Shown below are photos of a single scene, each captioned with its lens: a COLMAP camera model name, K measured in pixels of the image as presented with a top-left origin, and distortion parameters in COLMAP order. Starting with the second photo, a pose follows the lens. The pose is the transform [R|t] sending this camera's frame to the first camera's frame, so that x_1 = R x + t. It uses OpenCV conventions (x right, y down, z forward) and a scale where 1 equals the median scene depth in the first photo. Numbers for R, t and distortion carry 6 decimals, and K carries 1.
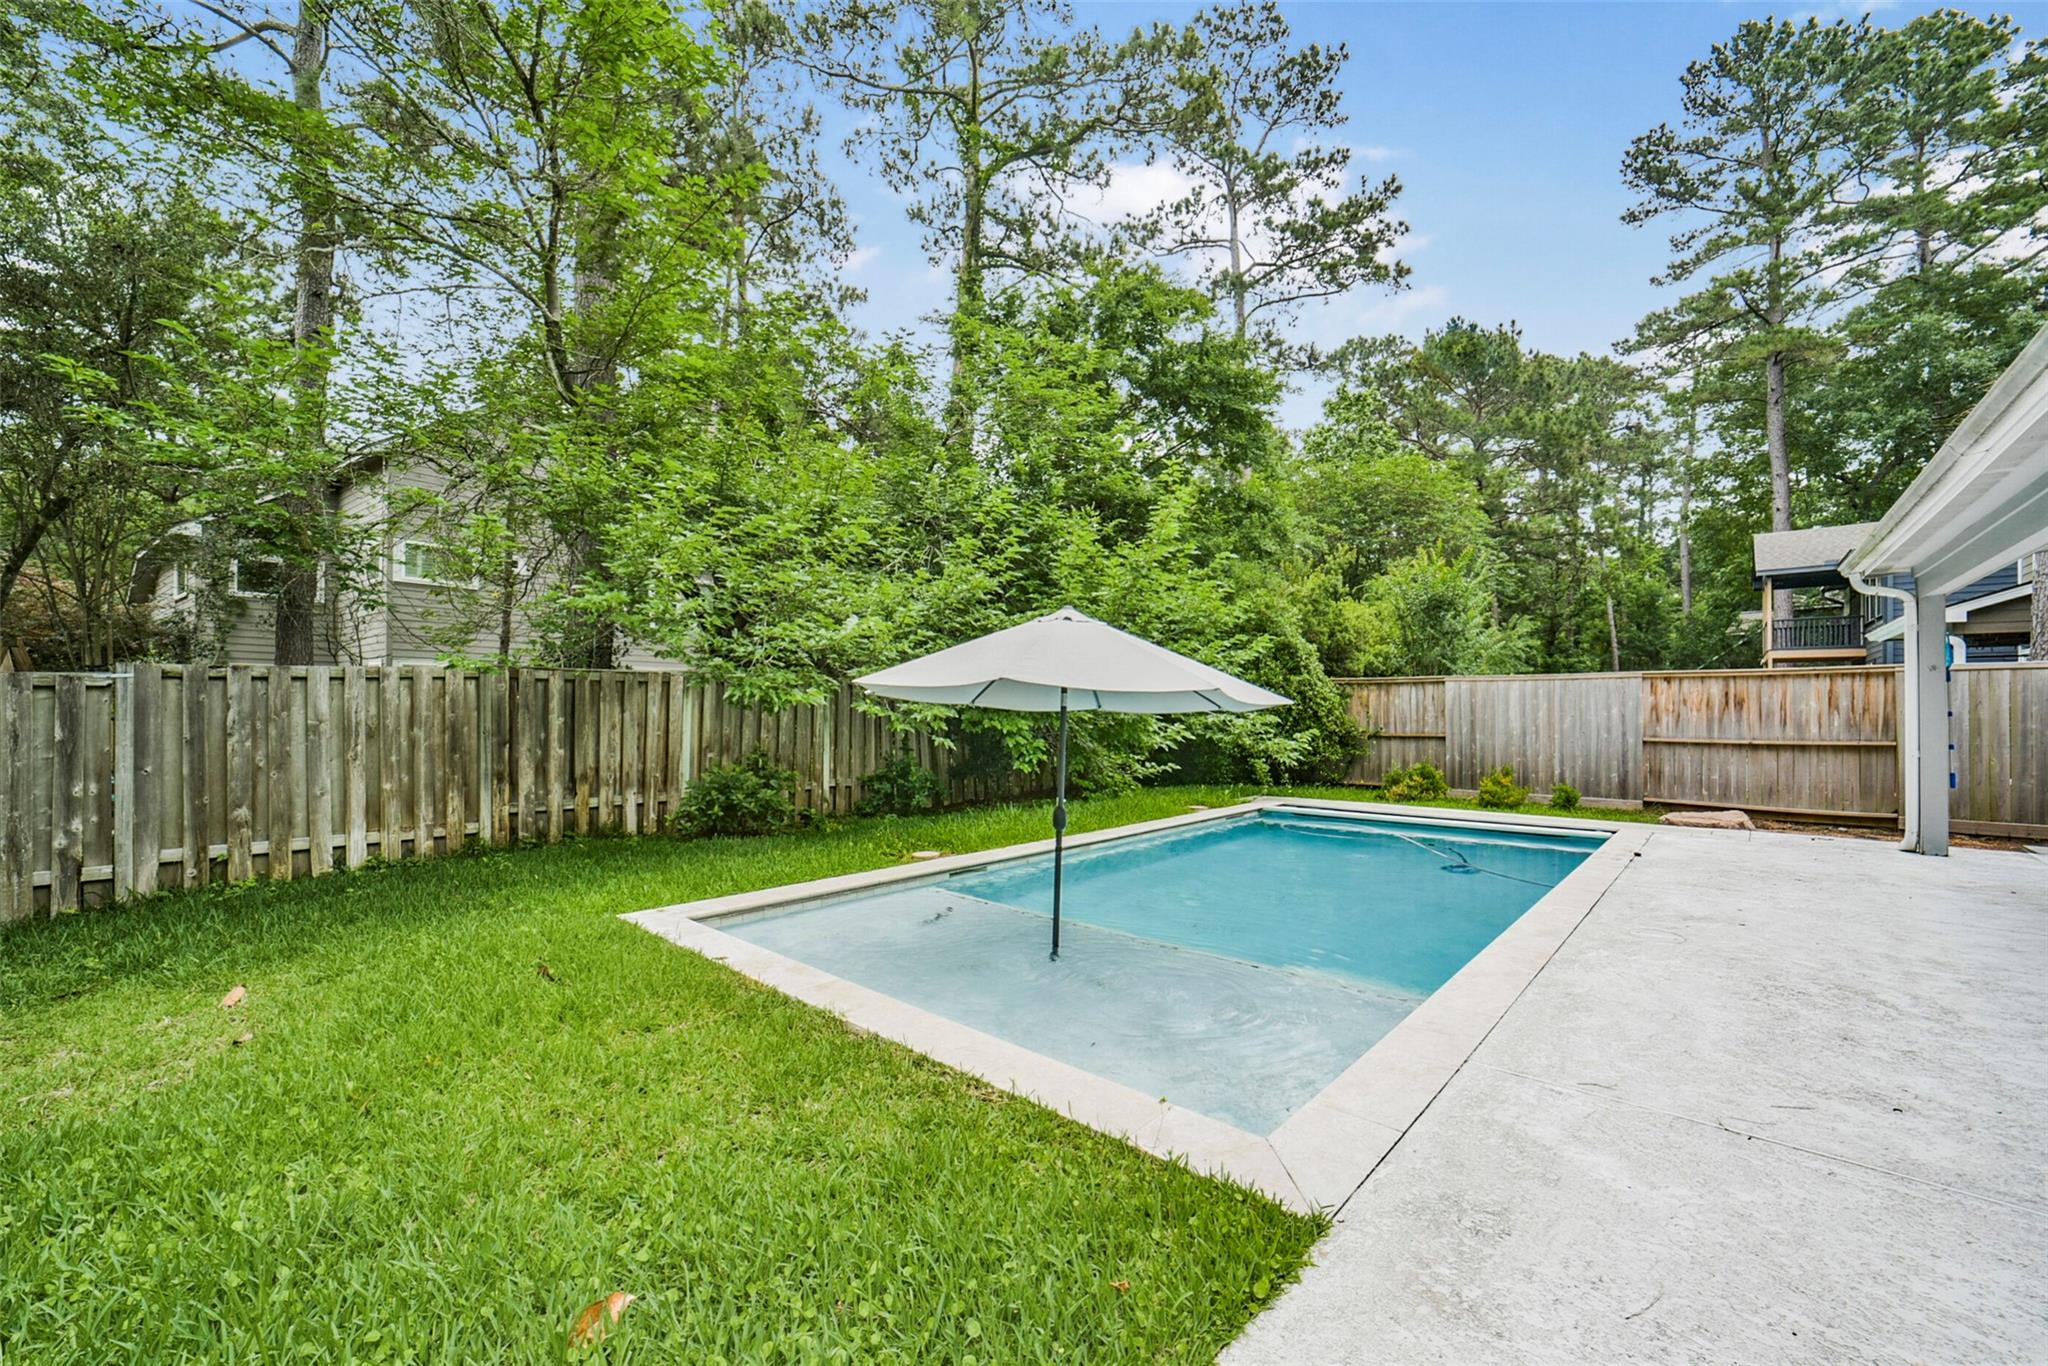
lens RADIAL K [[833.7, 0, 1031.3], [0, 833.7, 721.2], [0, 0, 1]] dist [-0.022858, 0.010237]
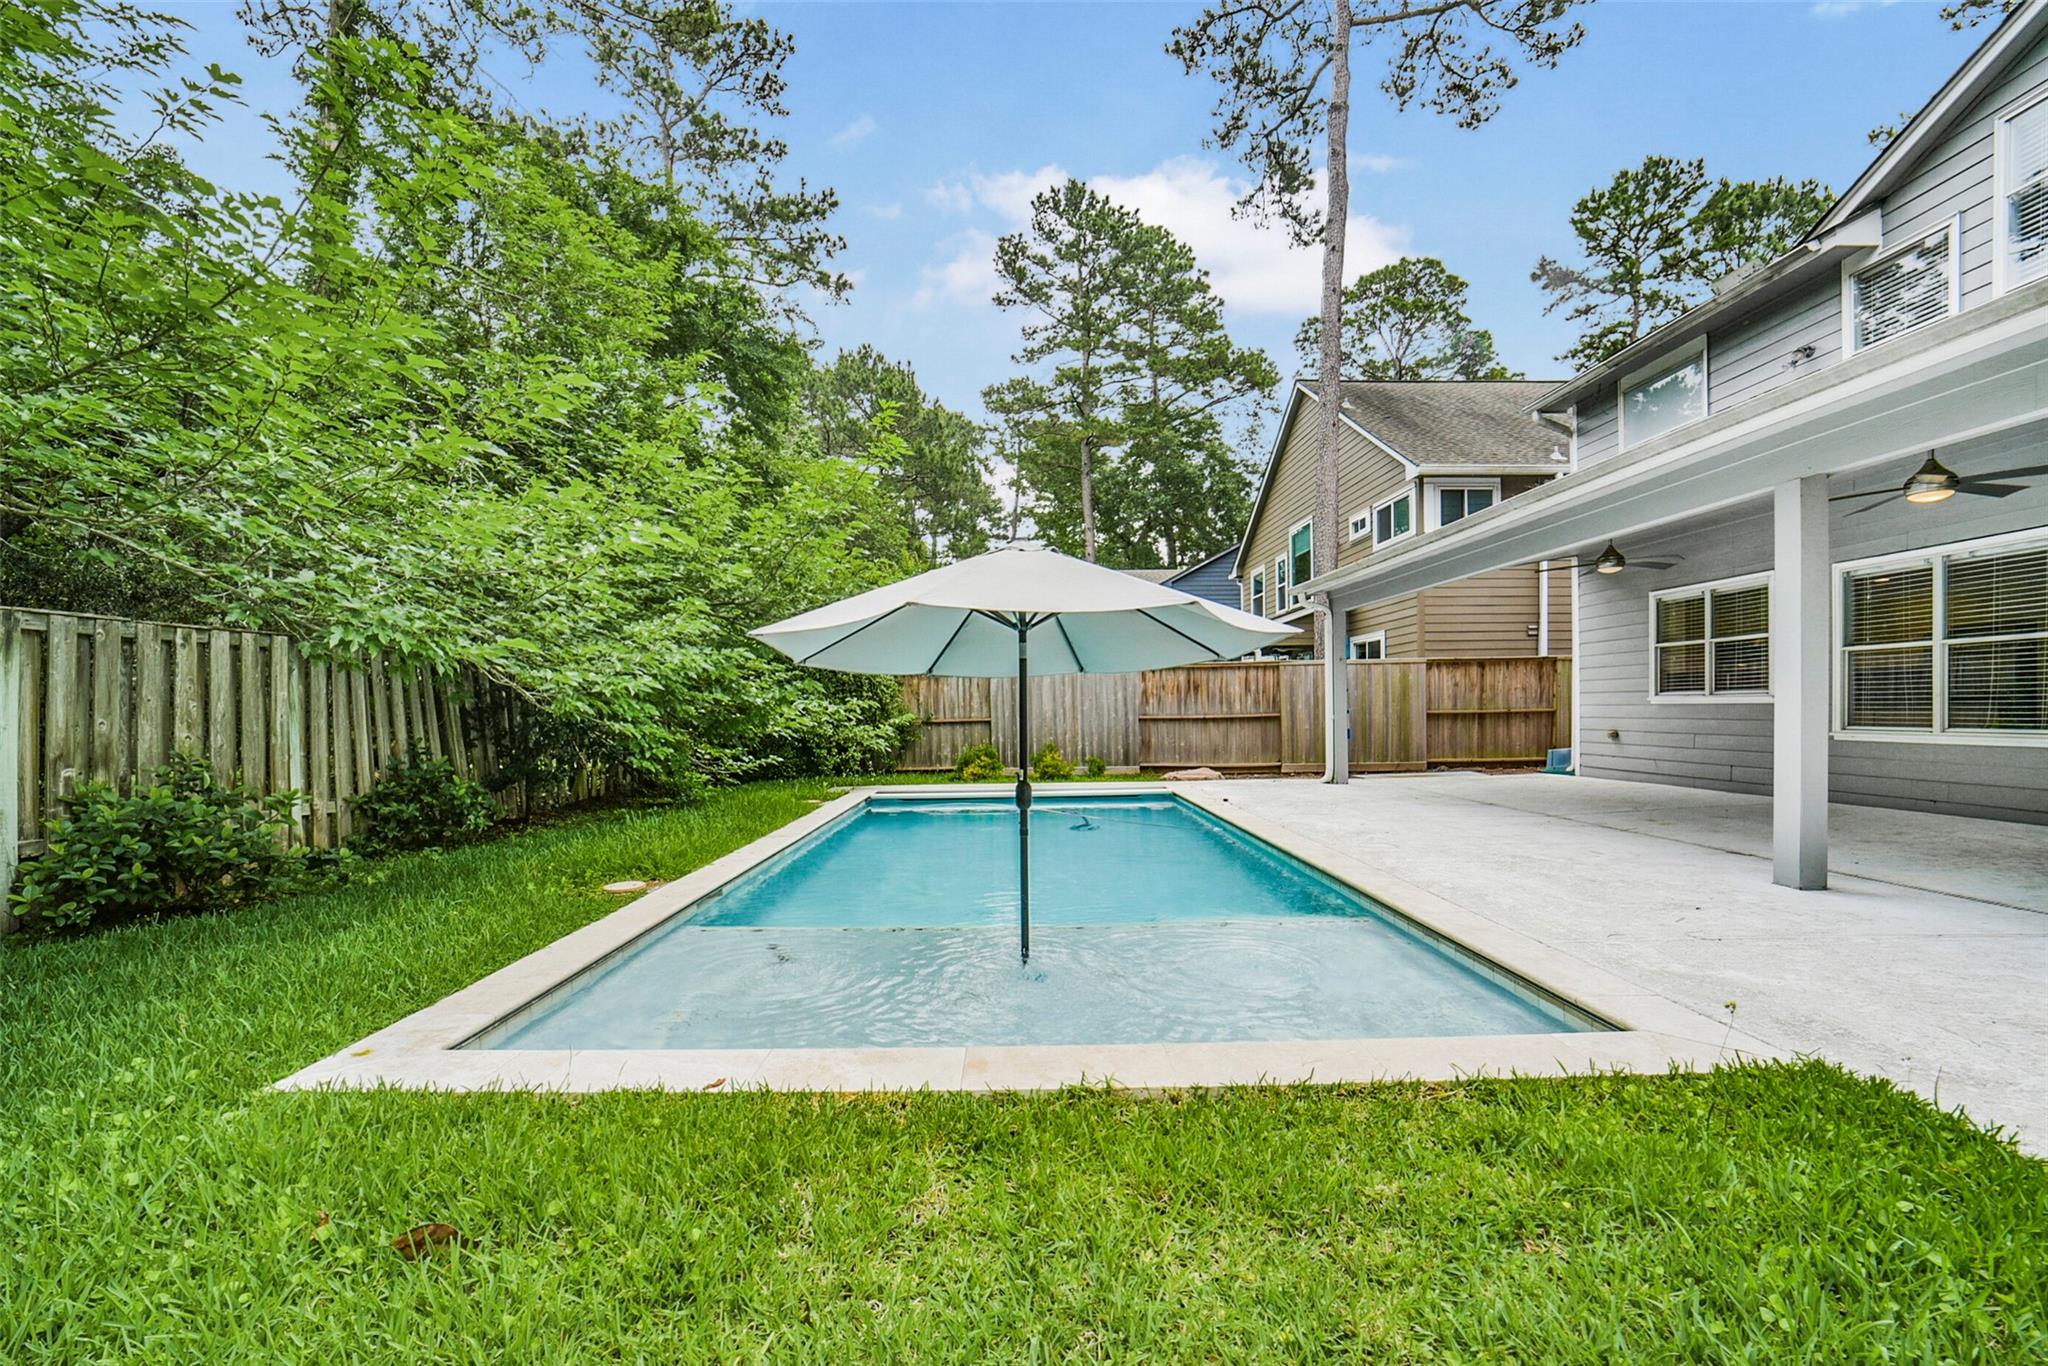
lens RADIAL K [[831.2, 0, 1025.2], [0, 831.2, 726.4], [0, 0, 1]] dist [-0.004076, 0.000170]
pose [[0.750979, -0.026882, 0.659779, -0.085073], [0.025651, 0.999604, 0.011531, 0.006632], [-0.659828, 0.008264, 0.751372, 0.065064]]
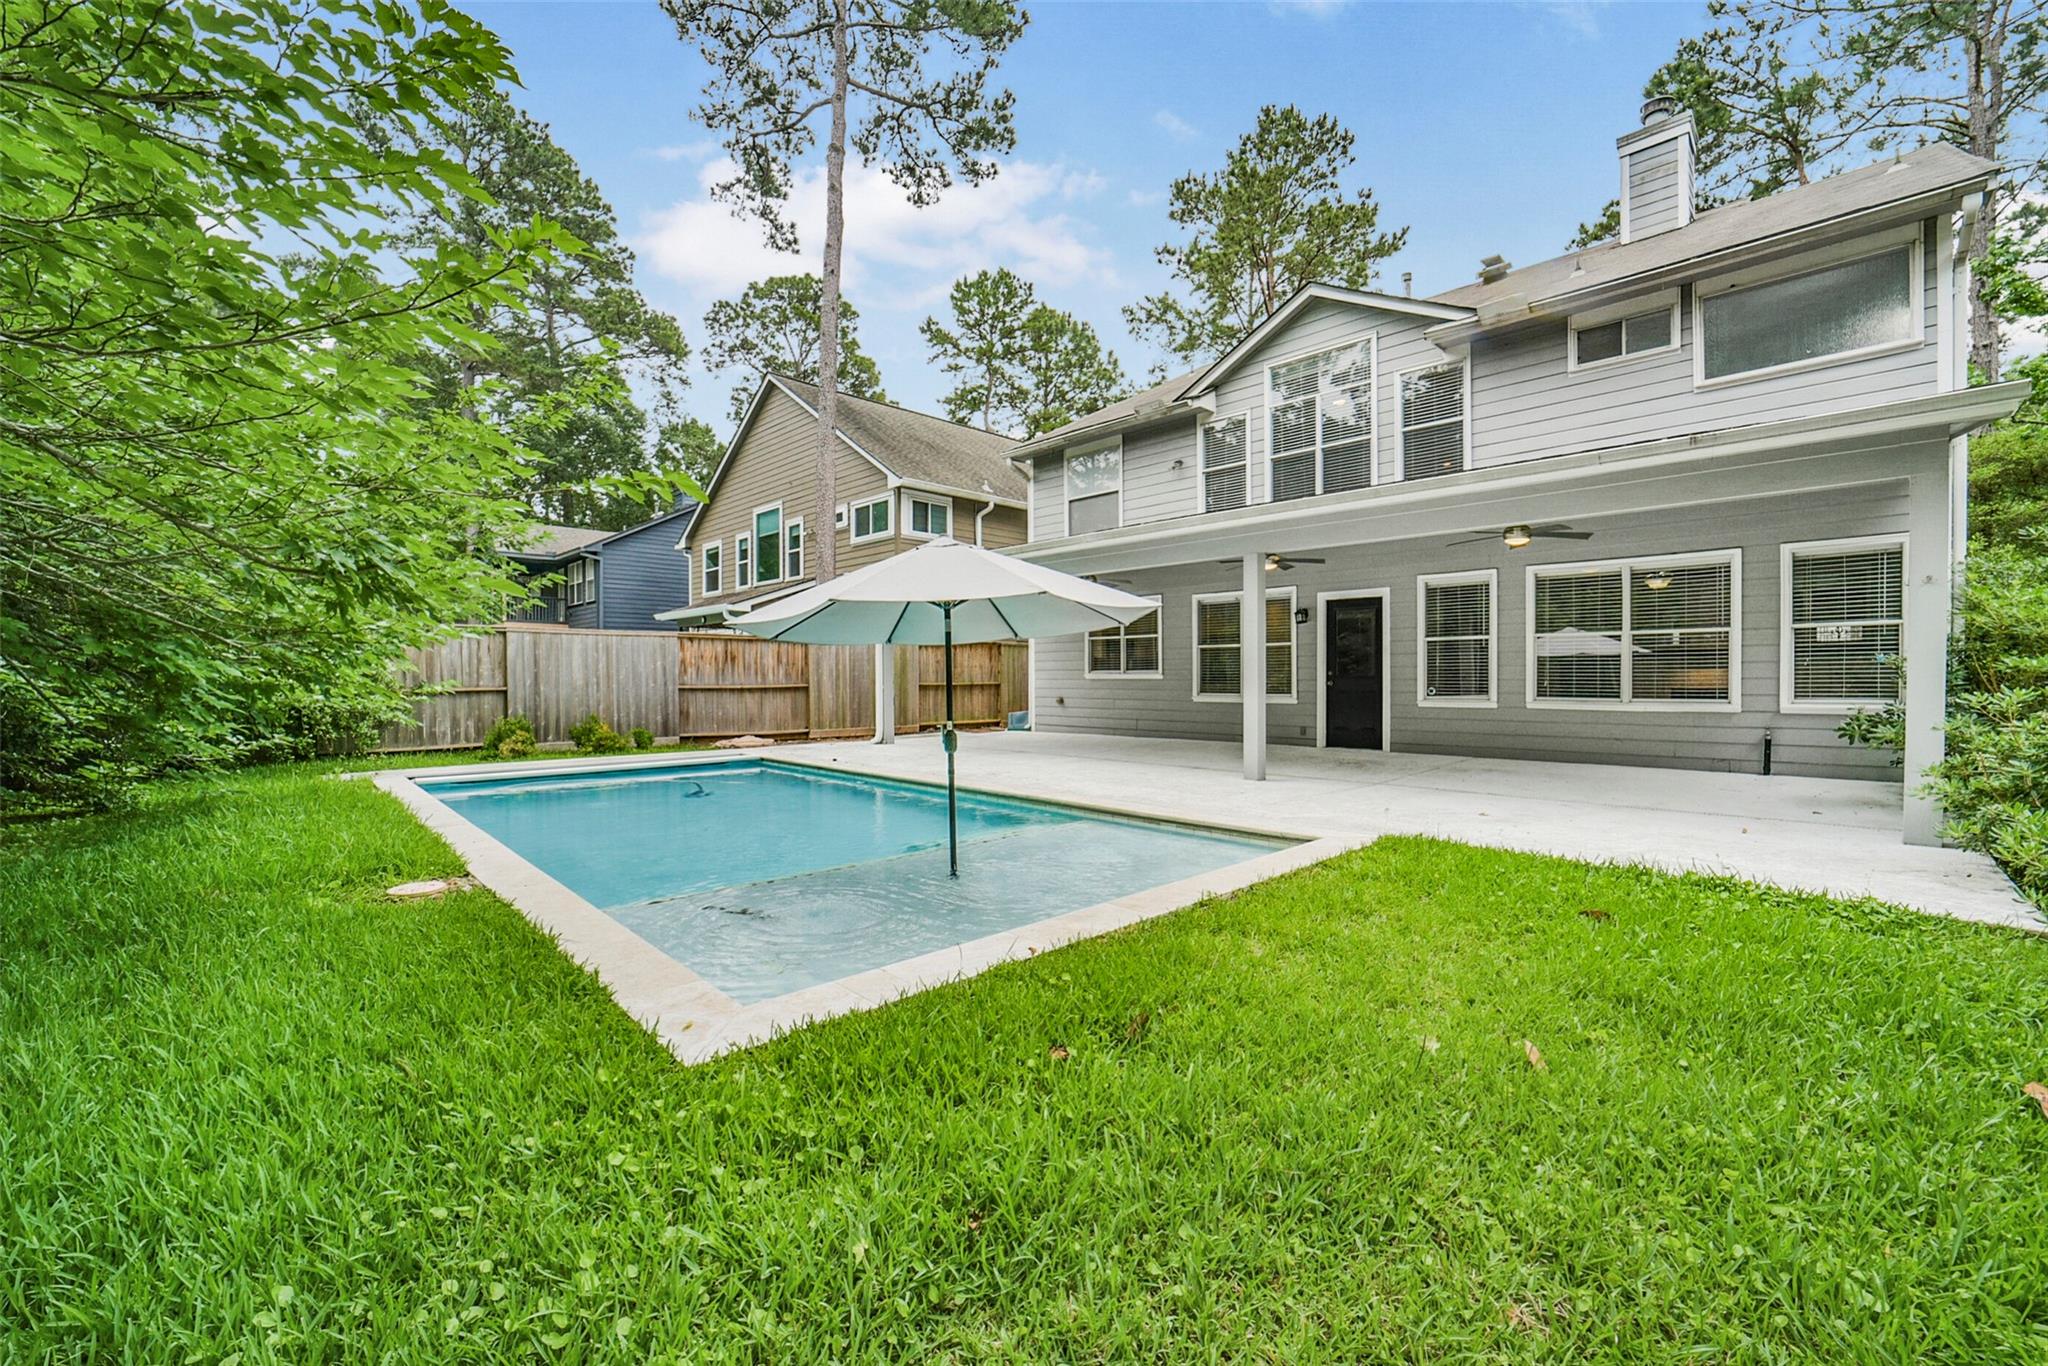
lens RADIAL K [[829.4, 0, 1015.8], [0, 829.4, 708.1], [0, 0, 1]] dist [-0.029595, 0.009596]
pose [[0.115389, -0.038352, 0.992580, -0.165061], [0.016622, 0.999189, 0.036675, 0.006556], [-0.993181, 0.012267, 0.115933, 0.138555]]
